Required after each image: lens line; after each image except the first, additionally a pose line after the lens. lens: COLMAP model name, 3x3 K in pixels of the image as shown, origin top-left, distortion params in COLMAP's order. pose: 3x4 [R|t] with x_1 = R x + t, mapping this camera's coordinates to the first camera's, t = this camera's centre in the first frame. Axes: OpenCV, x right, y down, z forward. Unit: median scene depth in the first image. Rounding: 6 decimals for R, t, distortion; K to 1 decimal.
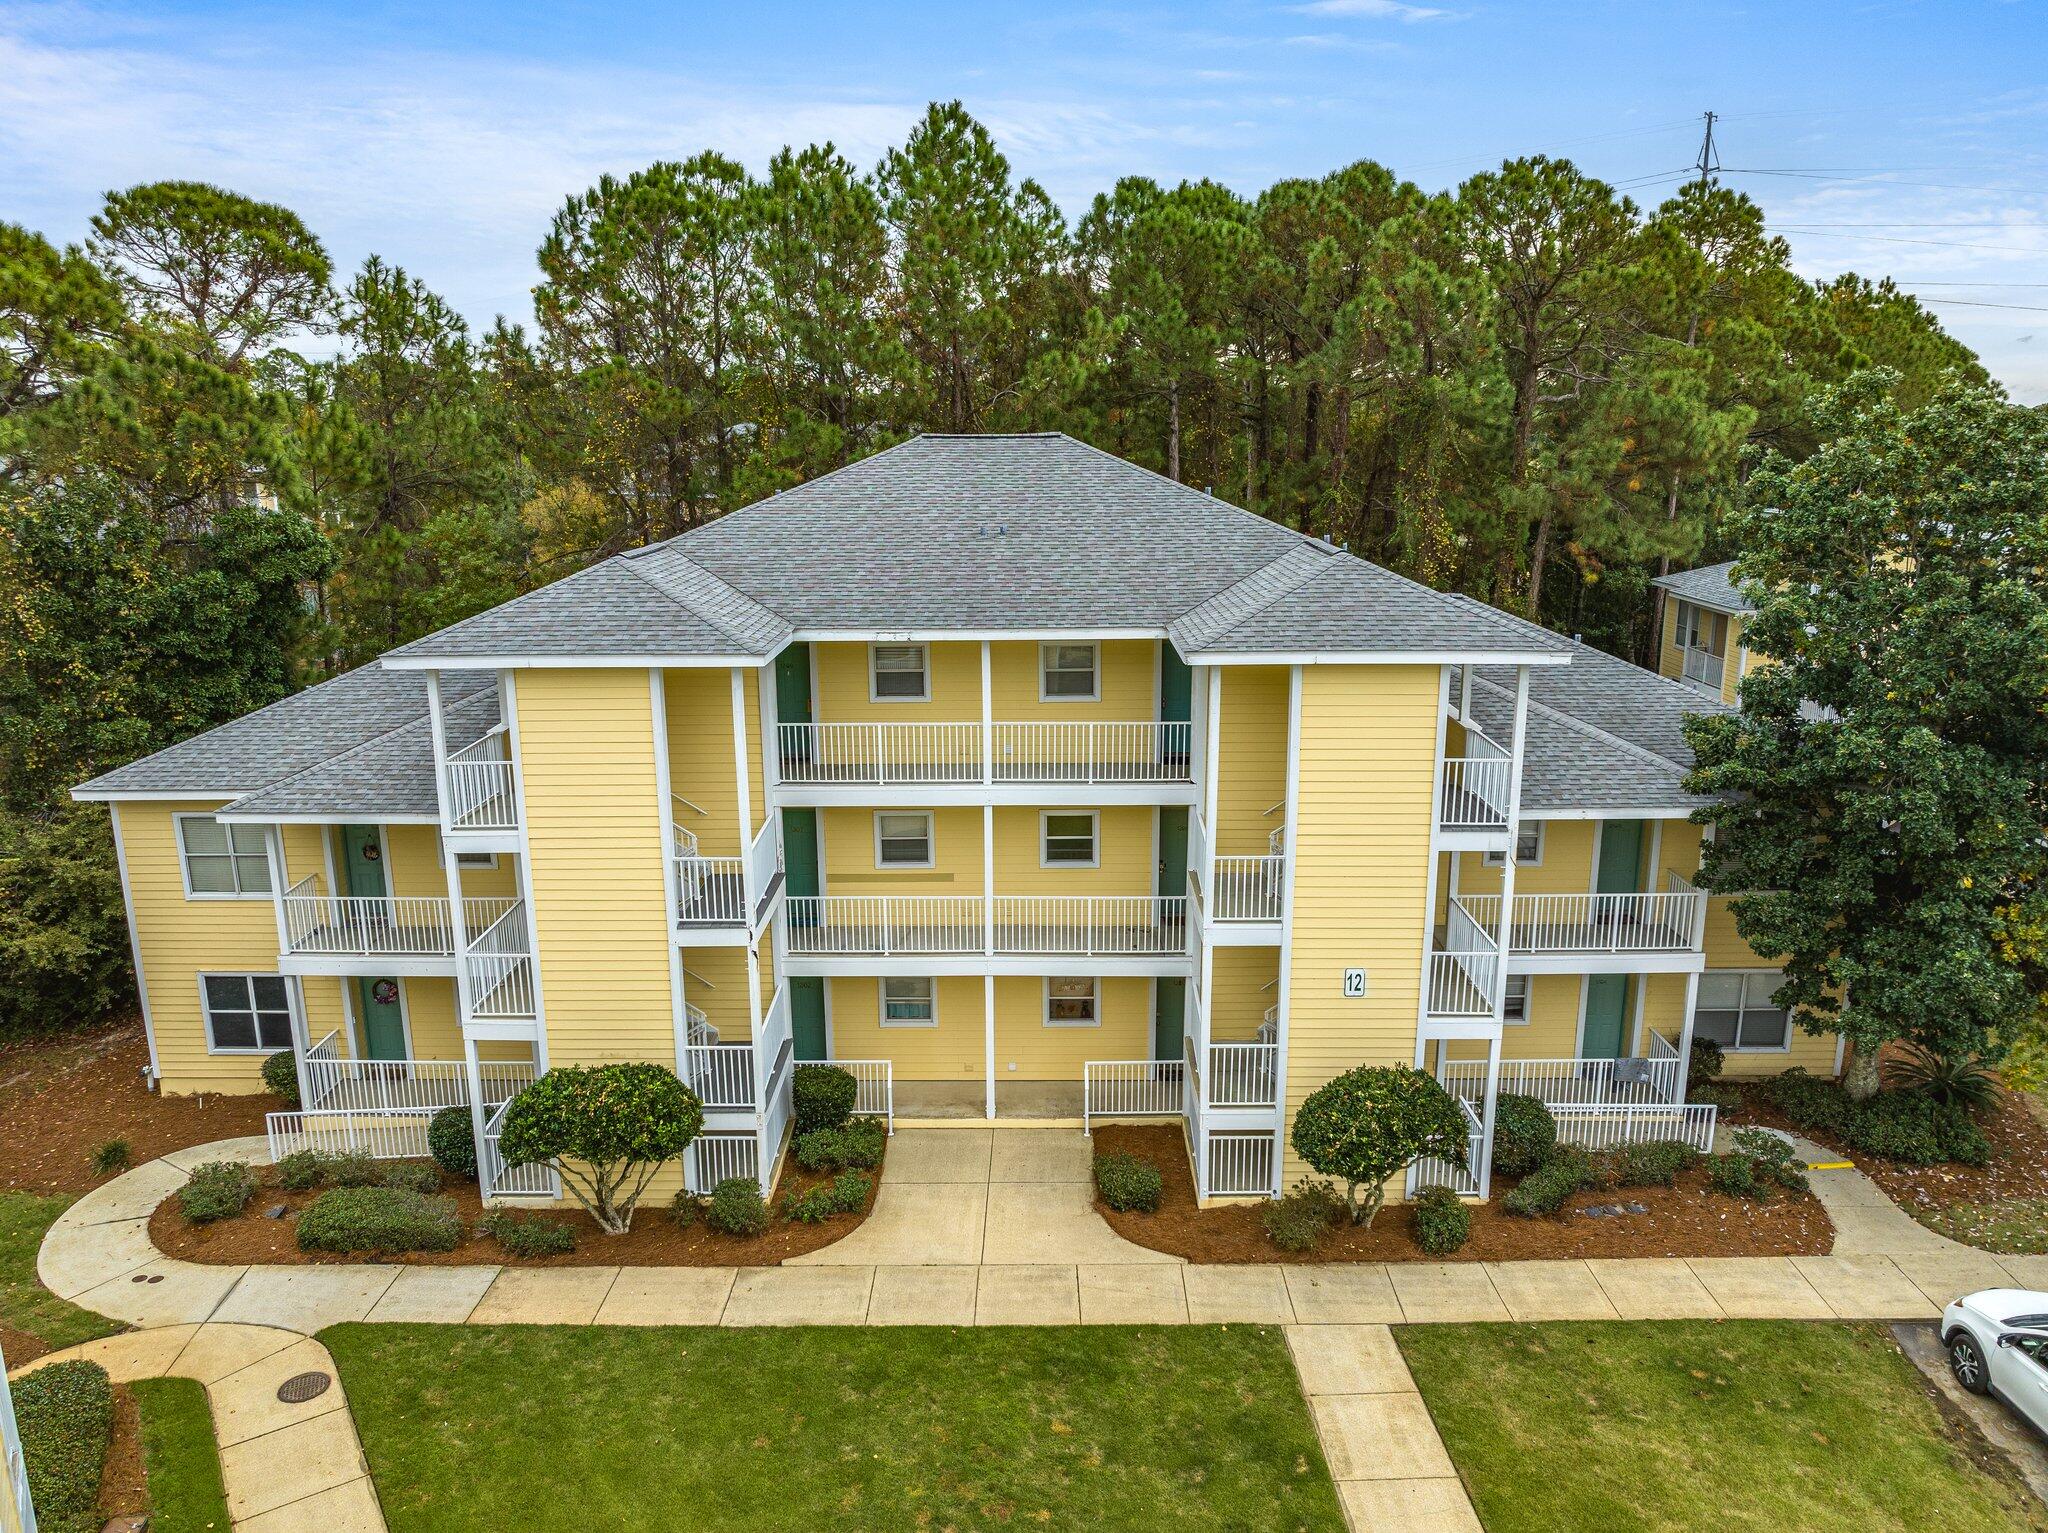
lens RADIAL K [[1430.7, 0, 1024.0], [0, 1430.7, 766.5], [0, 0, 1]] dist [-0.020951, 0.004438]
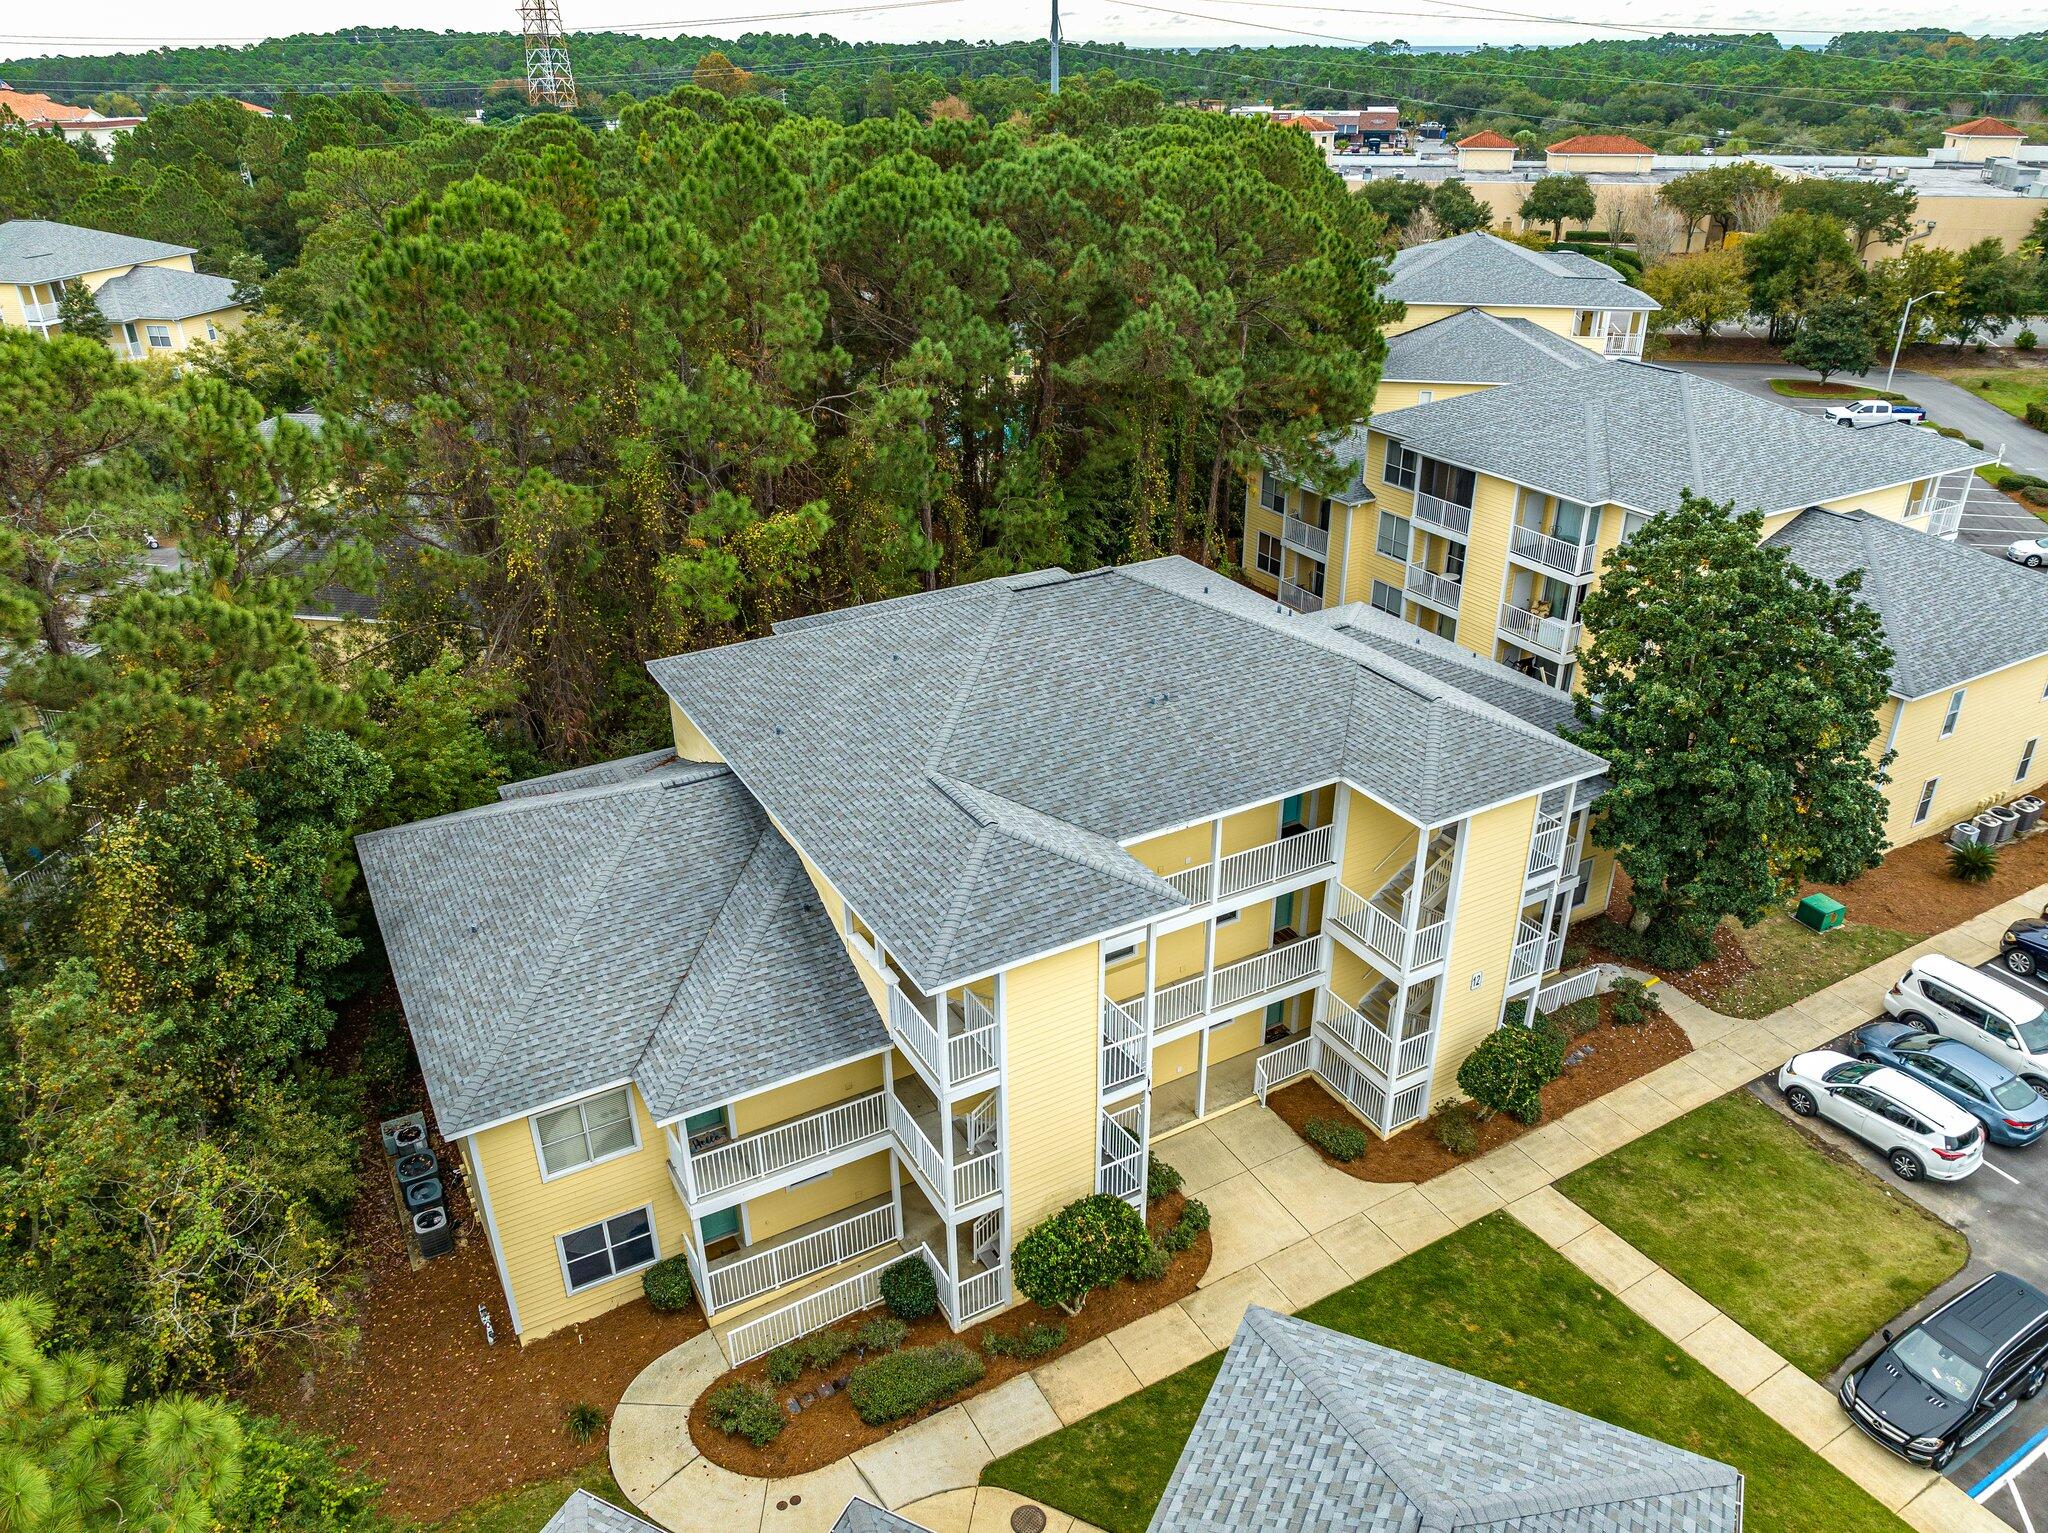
lens RADIAL K [[1430.7, 0, 1024.0], [0, 1430.7, 766.5], [0, 0, 1]] dist [-0.020951, 0.004438]
pose [[0.866743, -0.228126, 0.443526, -0.835576], [0.120242, 0.958612, 0.258080, -0.535160], [-0.484044, -0.170358, 0.858301, -0.040416]]
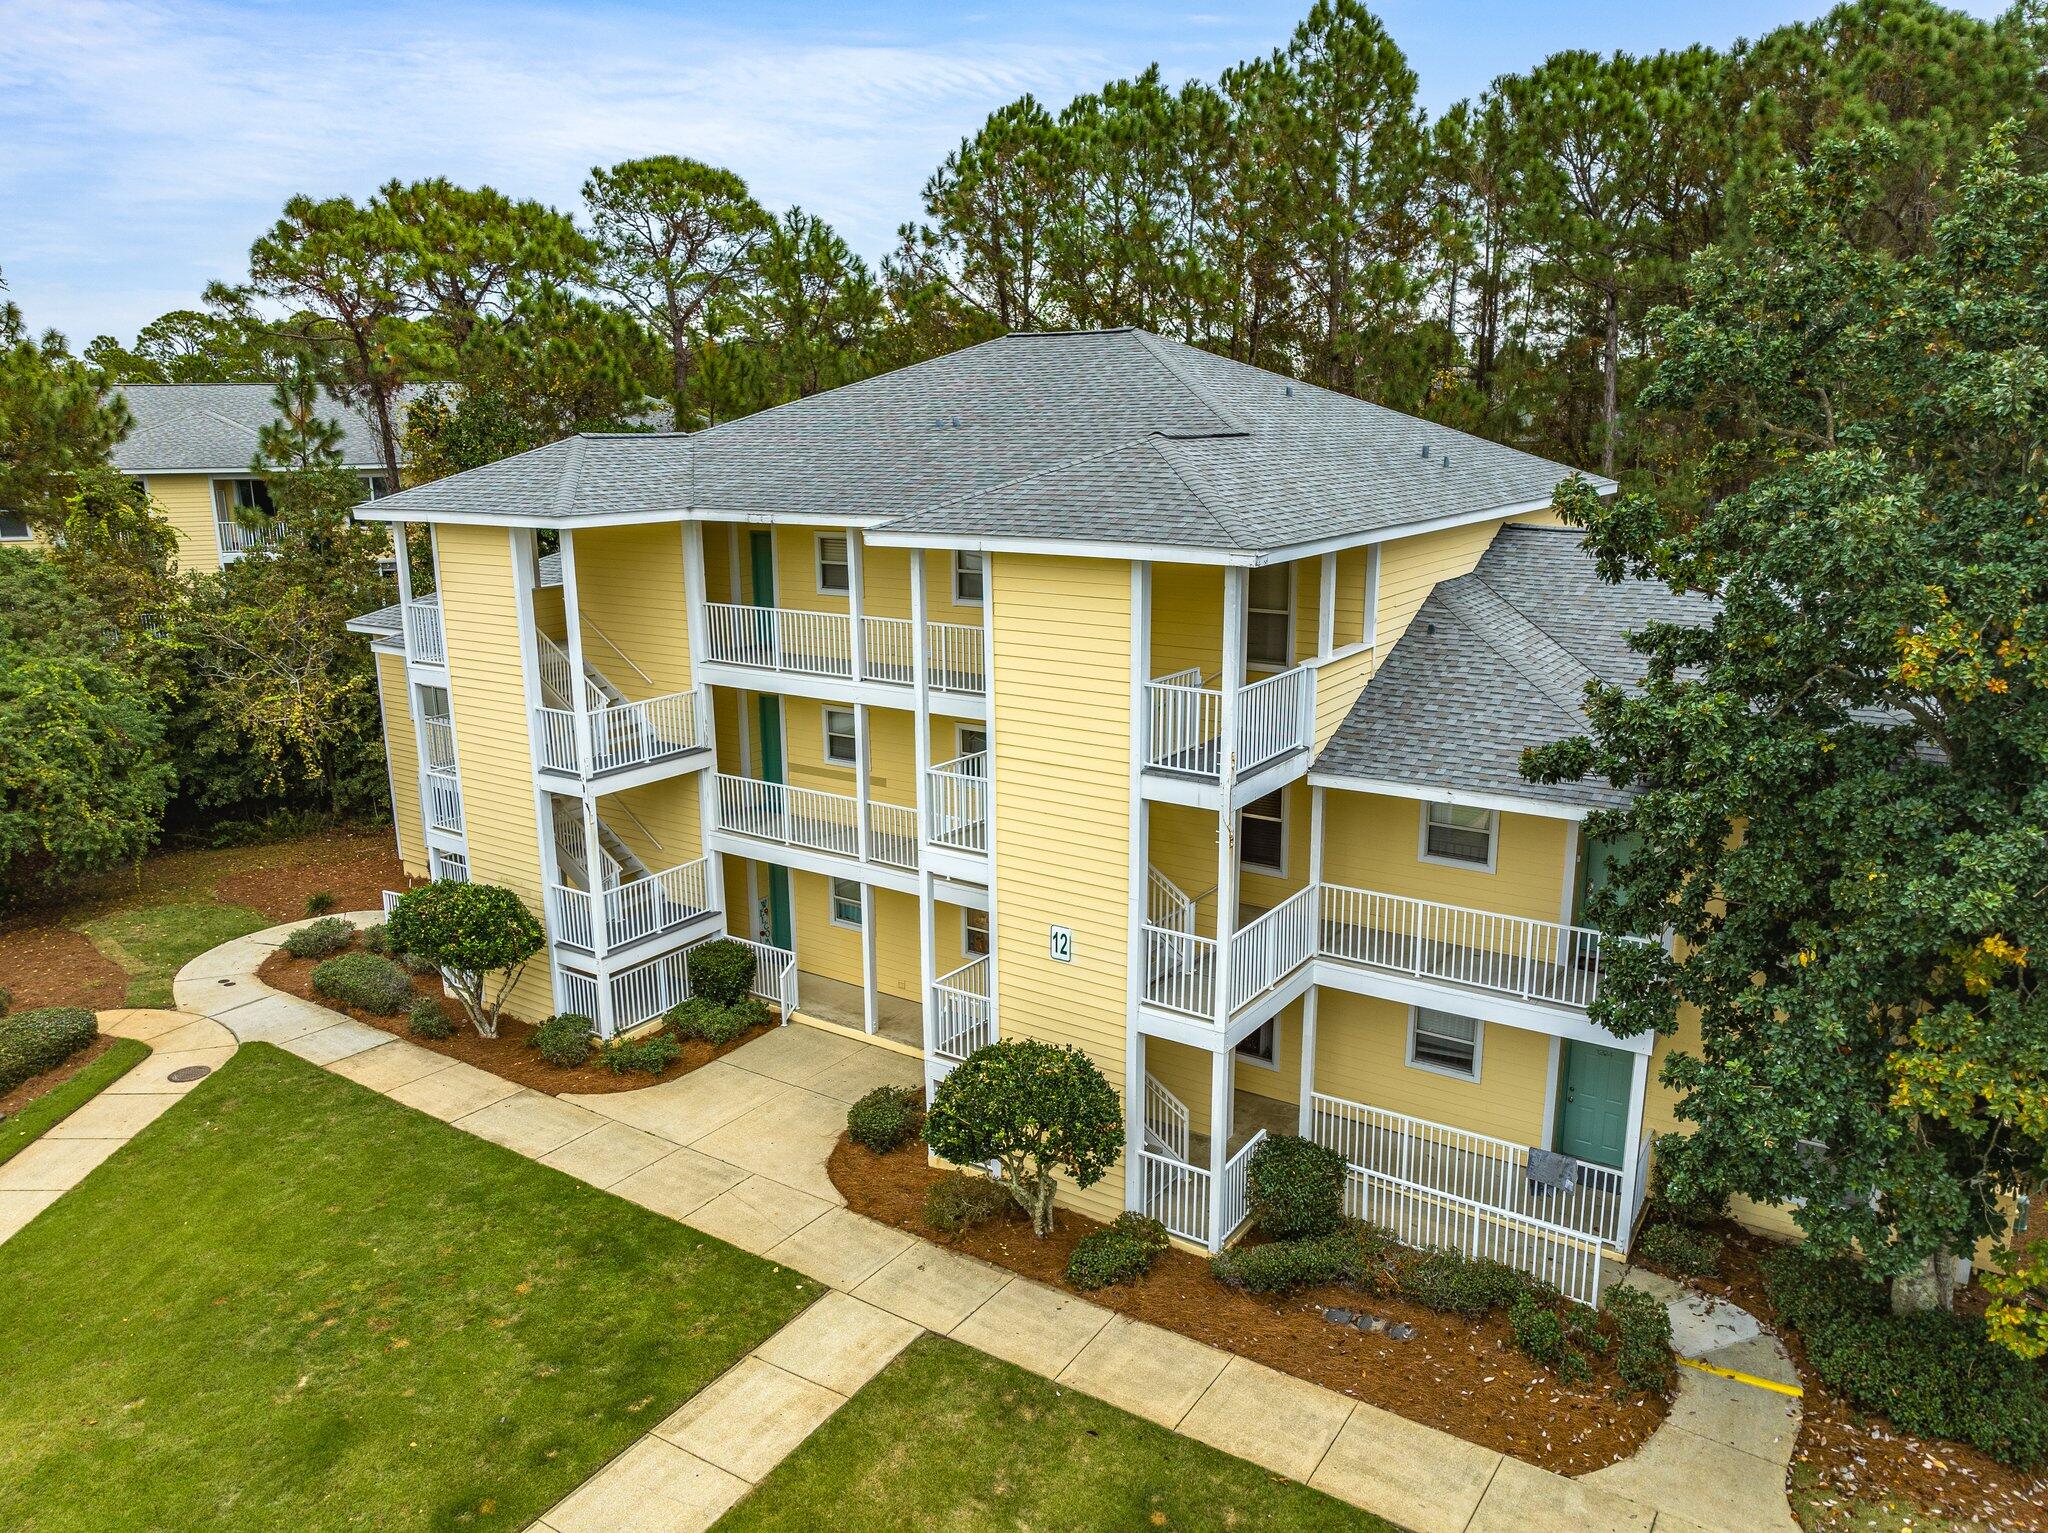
lens RADIAL K [[1430.7, 0, 1024.0], [0, 1430.7, 766.5], [0, 0, 1]] dist [-0.020951, 0.004438]
pose [[0.833811, 0.130283, -0.536457, 0.666329], [-0.124783, 0.991082, 0.046743, 0.012144], [0.537763, 0.027966, 0.842632, 0.285530]]
